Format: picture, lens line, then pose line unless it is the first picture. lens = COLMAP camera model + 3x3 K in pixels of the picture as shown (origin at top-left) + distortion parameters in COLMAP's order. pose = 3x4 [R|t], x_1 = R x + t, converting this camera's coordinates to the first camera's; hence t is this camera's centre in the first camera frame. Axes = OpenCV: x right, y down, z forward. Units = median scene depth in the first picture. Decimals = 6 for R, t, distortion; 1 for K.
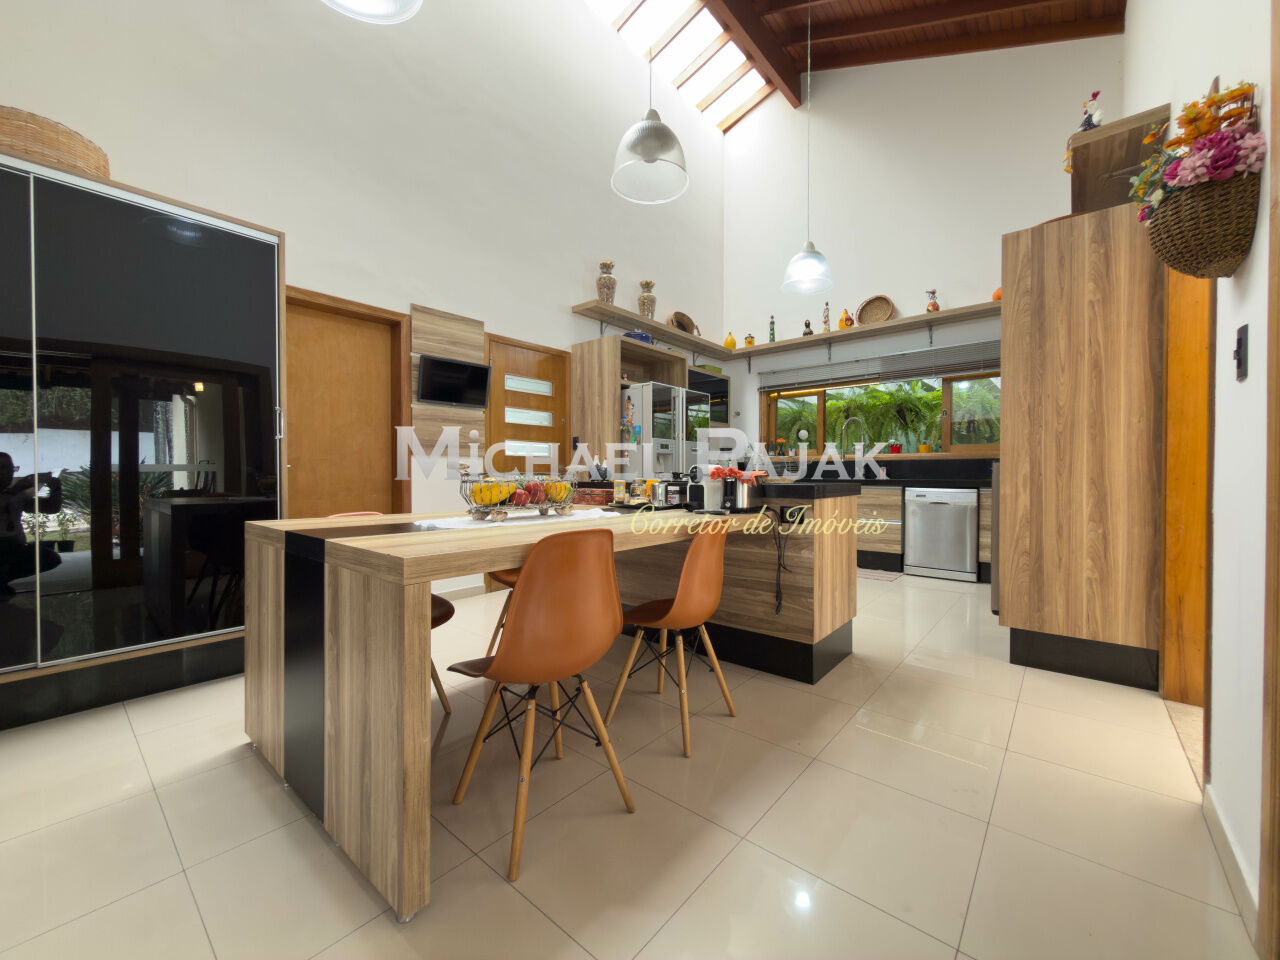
lens RADIAL K [[511.8, 0, 640.0], [0, 511.8, 478.2], [0, 0, 1]] dist [-0.001389, 0.000630]
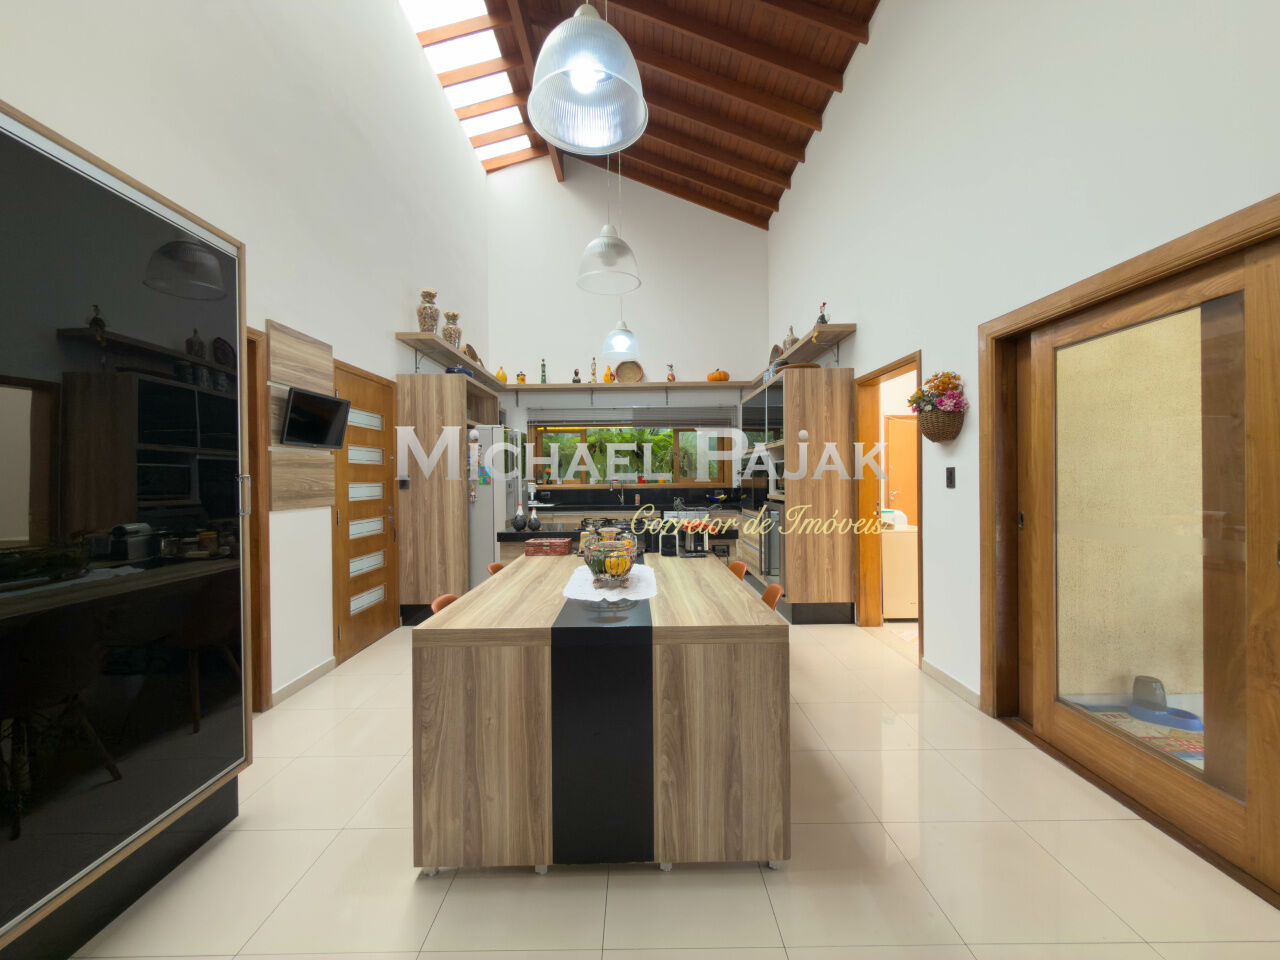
lens RADIAL K [[511.8, 0, 639.4], [0, 511.8, 478.2], [0, 0, 1]] dist [-0.001389, 0.000630]
pose [[0.759835, -0.008367, 0.650062, -0.425806], [0.015640, 0.999863, -0.005411, -0.067286], [-0.649927, 0.014279, 0.759862, 0.026248]]
